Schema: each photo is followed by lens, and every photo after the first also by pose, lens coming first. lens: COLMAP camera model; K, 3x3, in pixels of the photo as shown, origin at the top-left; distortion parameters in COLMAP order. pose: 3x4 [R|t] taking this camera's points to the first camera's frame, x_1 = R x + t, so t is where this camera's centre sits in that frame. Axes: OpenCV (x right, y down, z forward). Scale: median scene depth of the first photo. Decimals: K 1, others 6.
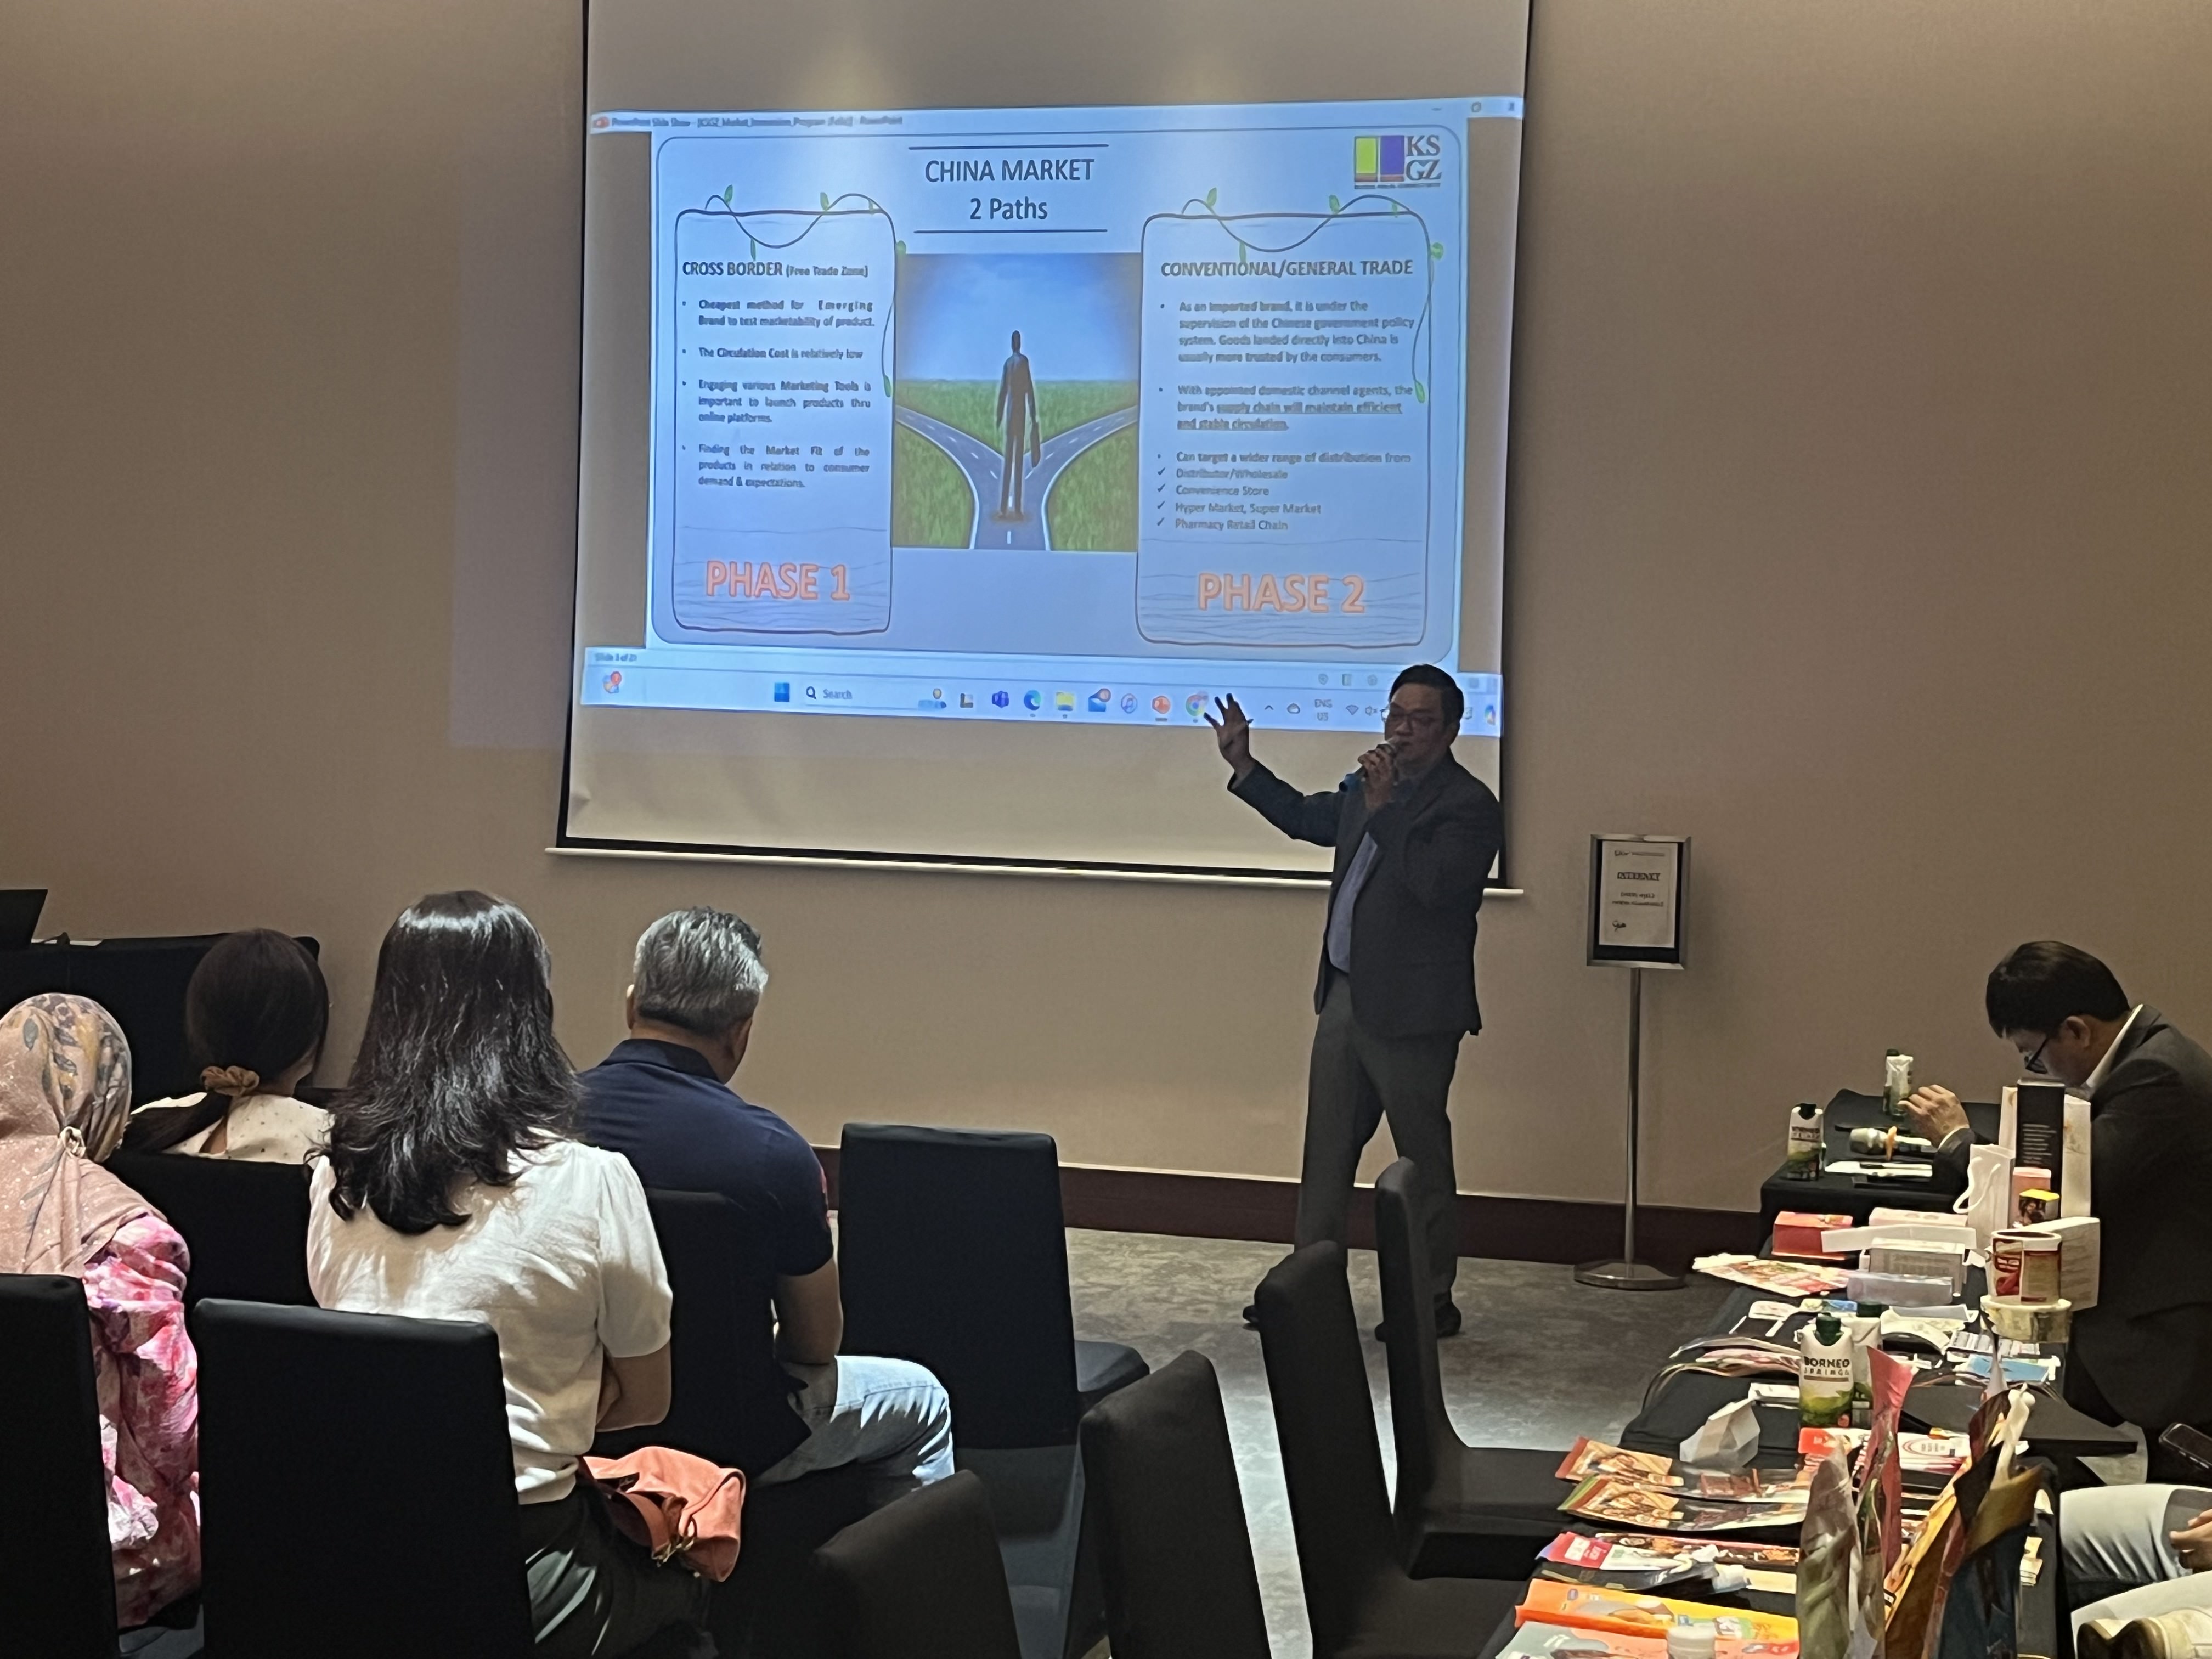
lens RADIAL K [[3632.9, 0, 1112.0], [0, 3632.9, 914.7], [0, 0, 1]] dist [0.079801, 0.000000]
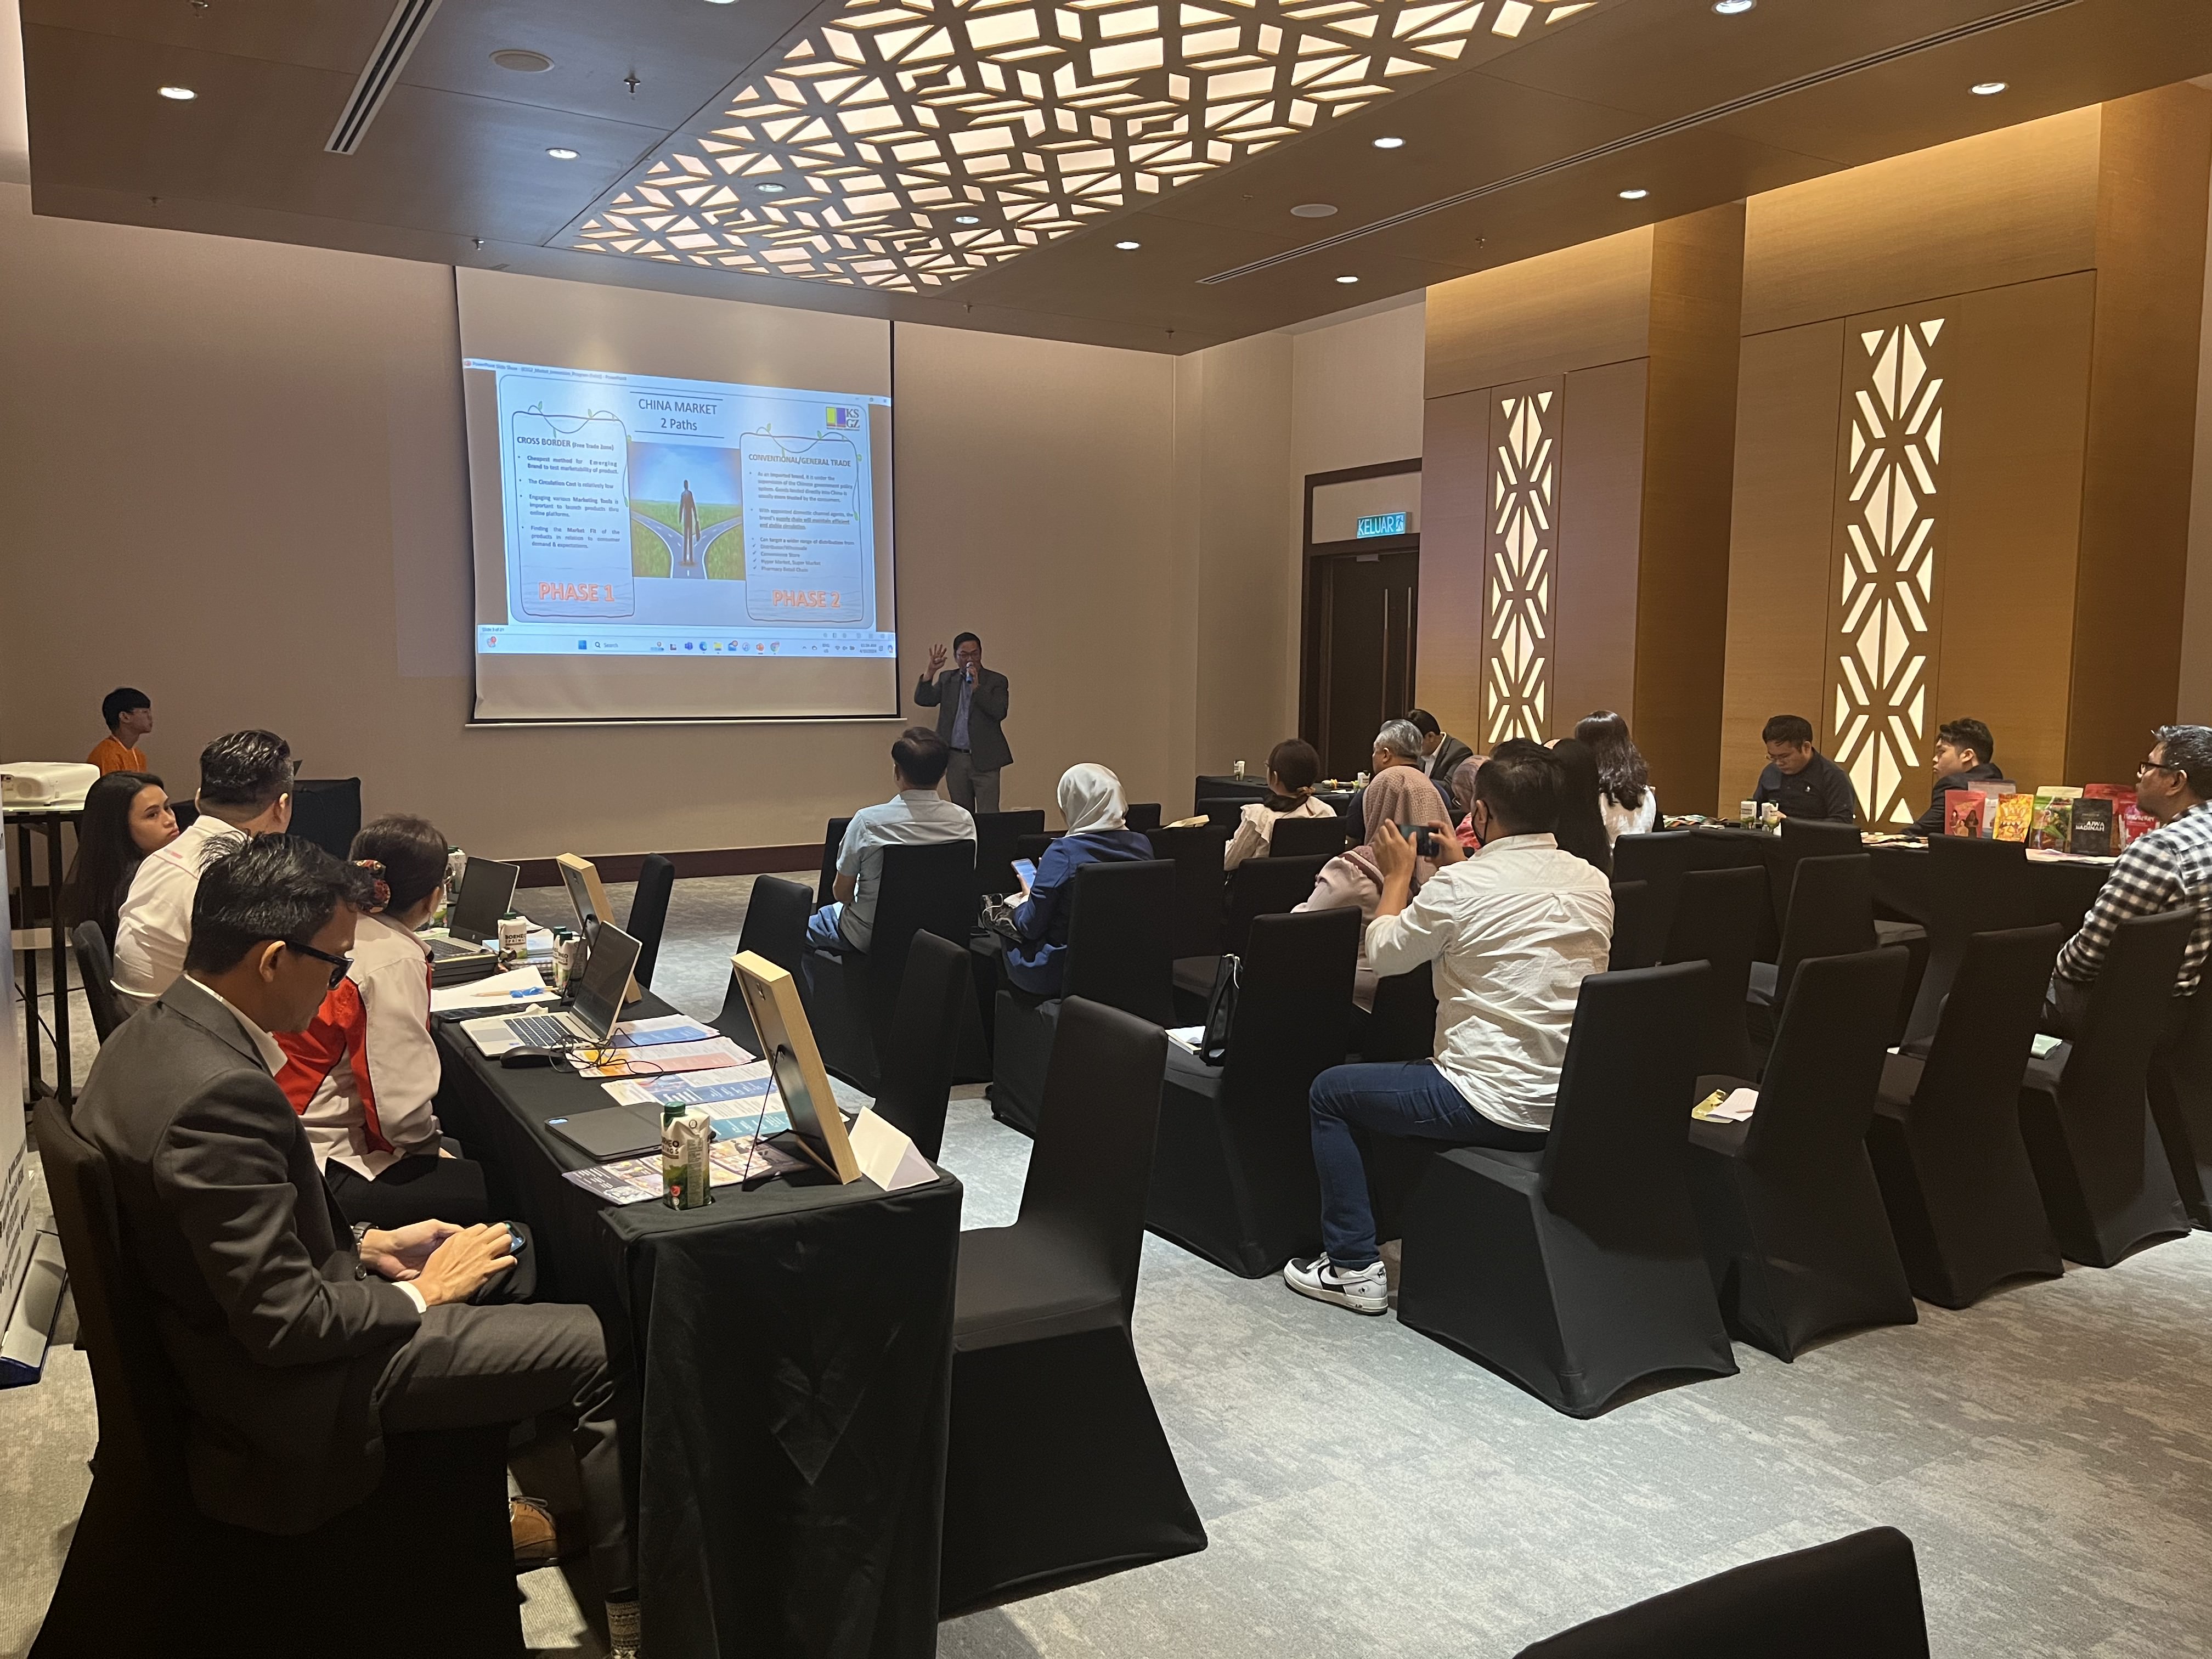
lens RADIAL K [[1674.5, 0, 1090.9], [0, 1674.5, 842.2], [0, 0, 1]] dist [0.060084, -0.090201]
pose [[0.687837, -0.107096, 0.717921, -0.615108], [0.056553, 0.993956, 0.094091, -0.022541], [-0.723658, -0.024119, 0.689737, 0.101955]]
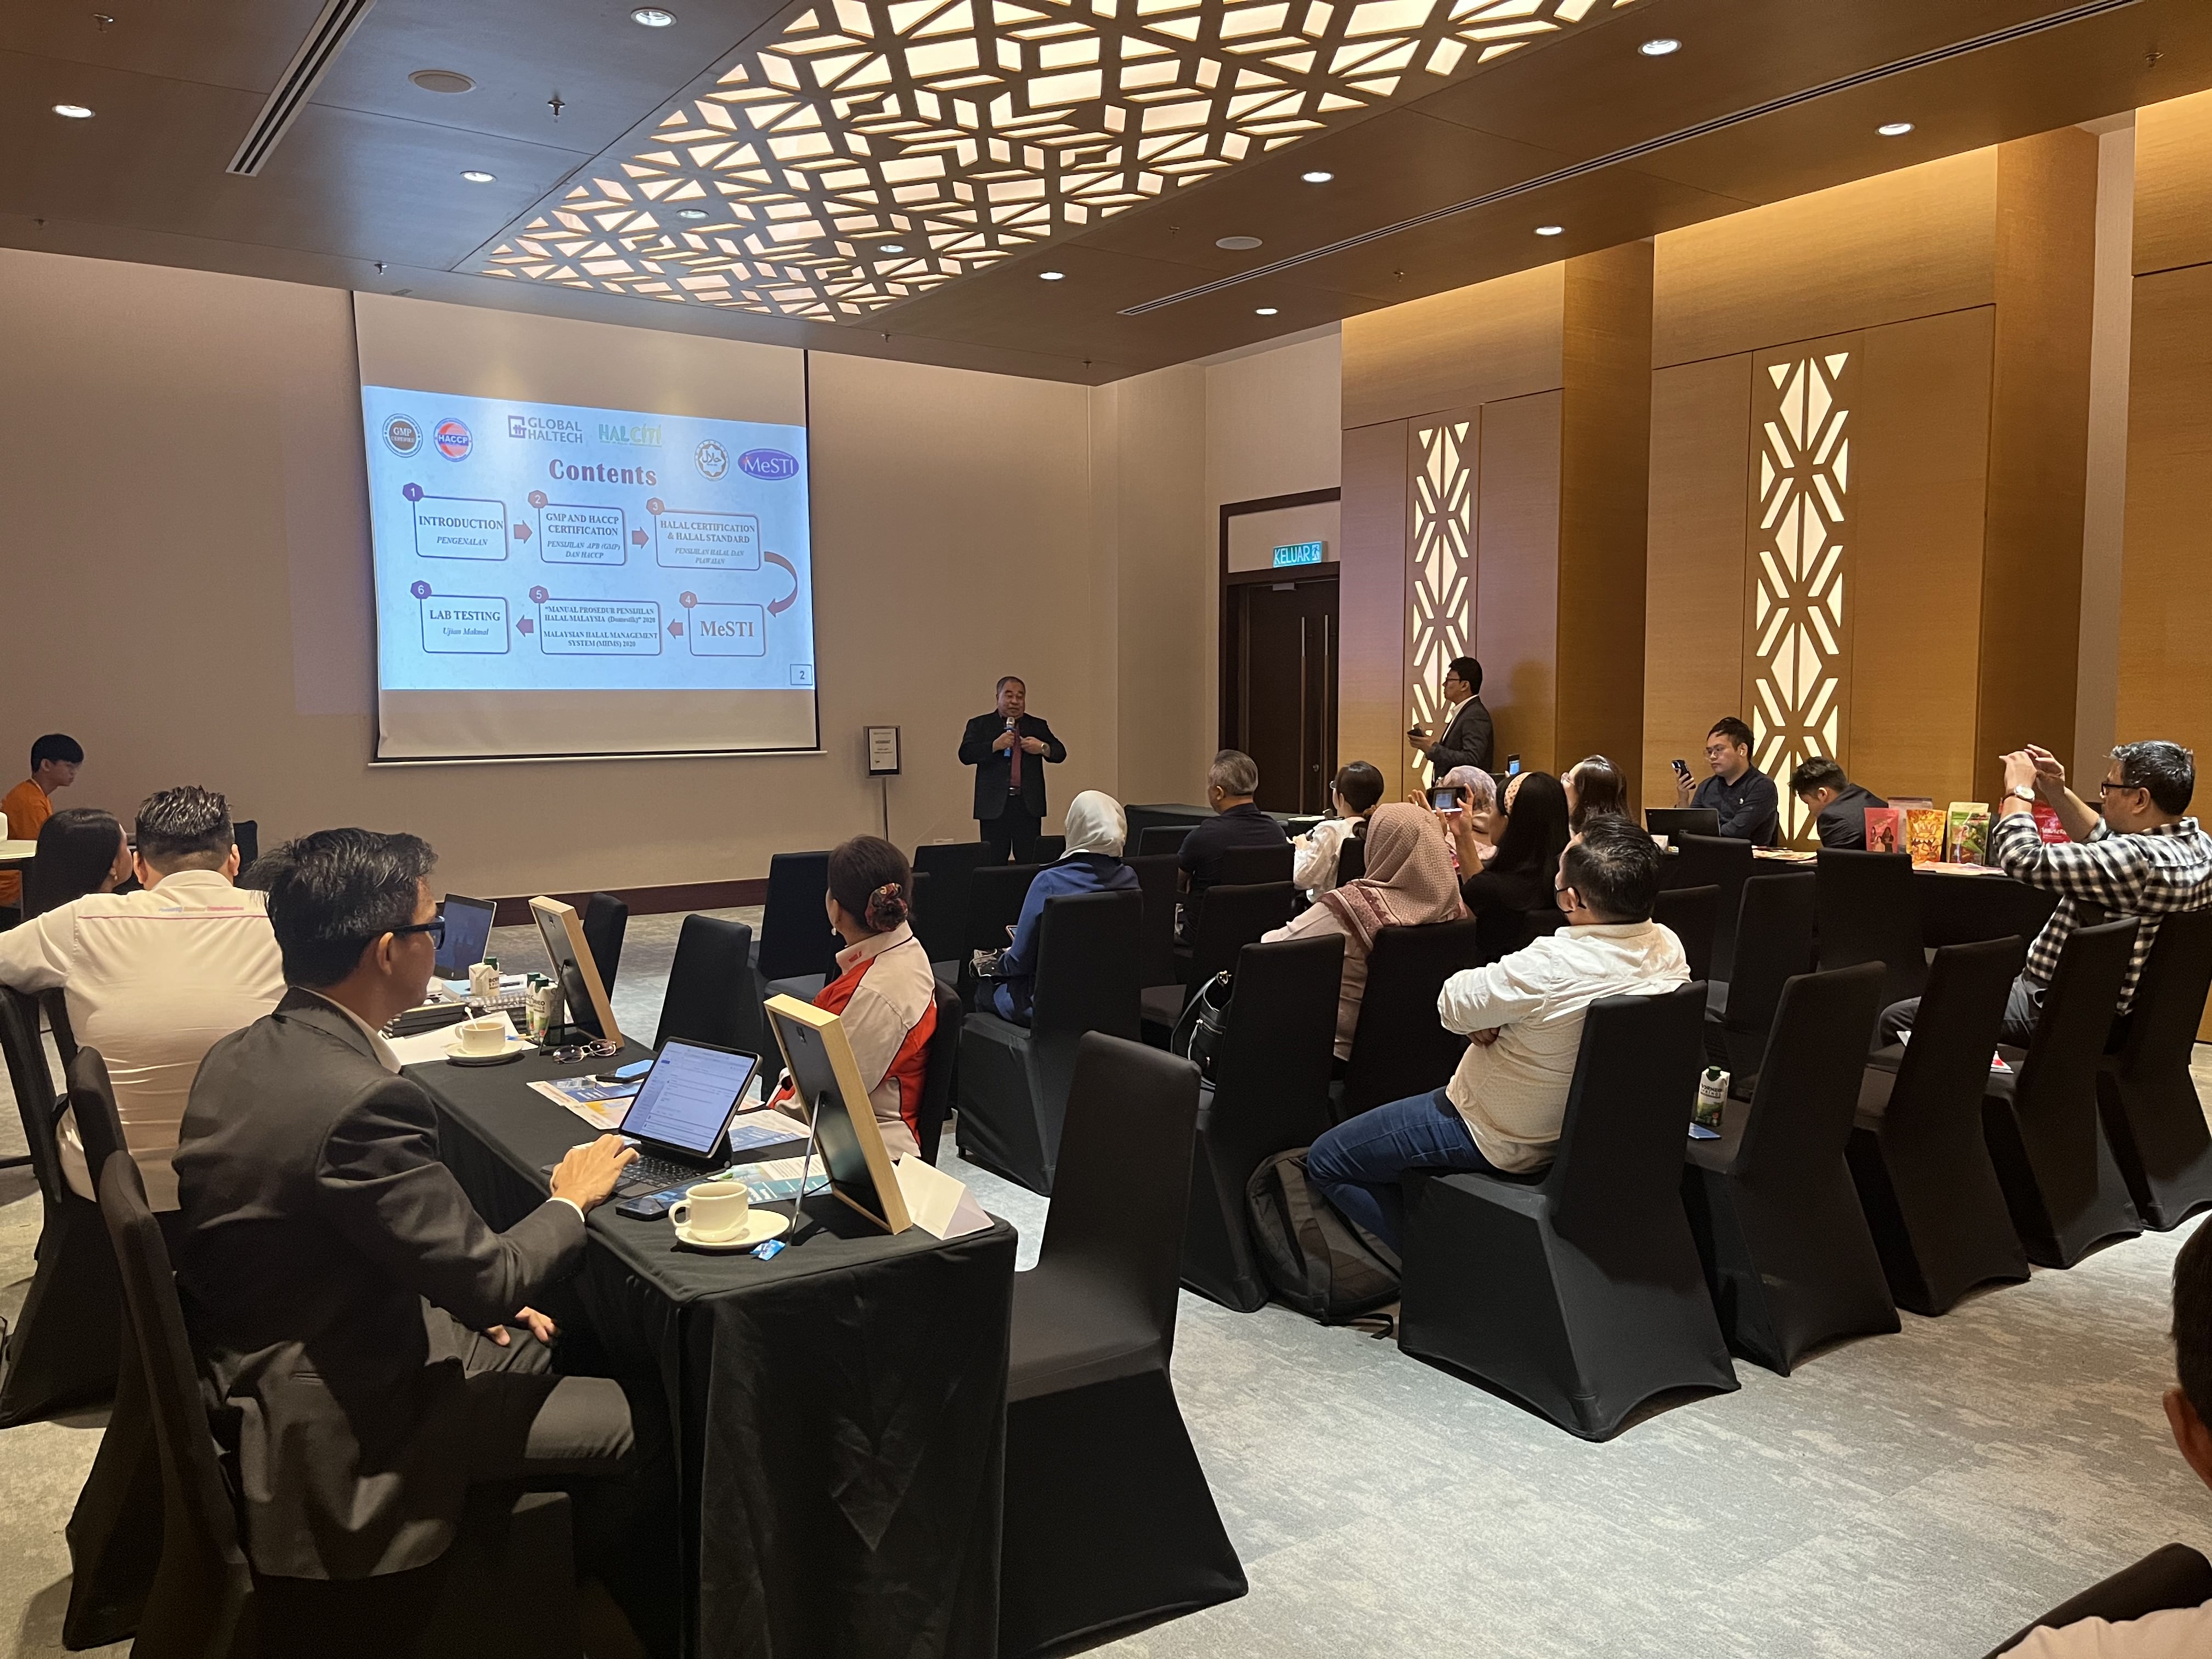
lens RADIAL K [[1674.5, 0, 1110.8], [0, 1674.5, 841.9], [0, 0, 1]] dist [0.060084, -0.090201]
pose [[0.630294, -0.105448, 0.769162, -0.620027], [0.067461, 0.994425, 0.081048, -0.023119], [-0.773420, 0.000804, 0.633894, 0.111255]]
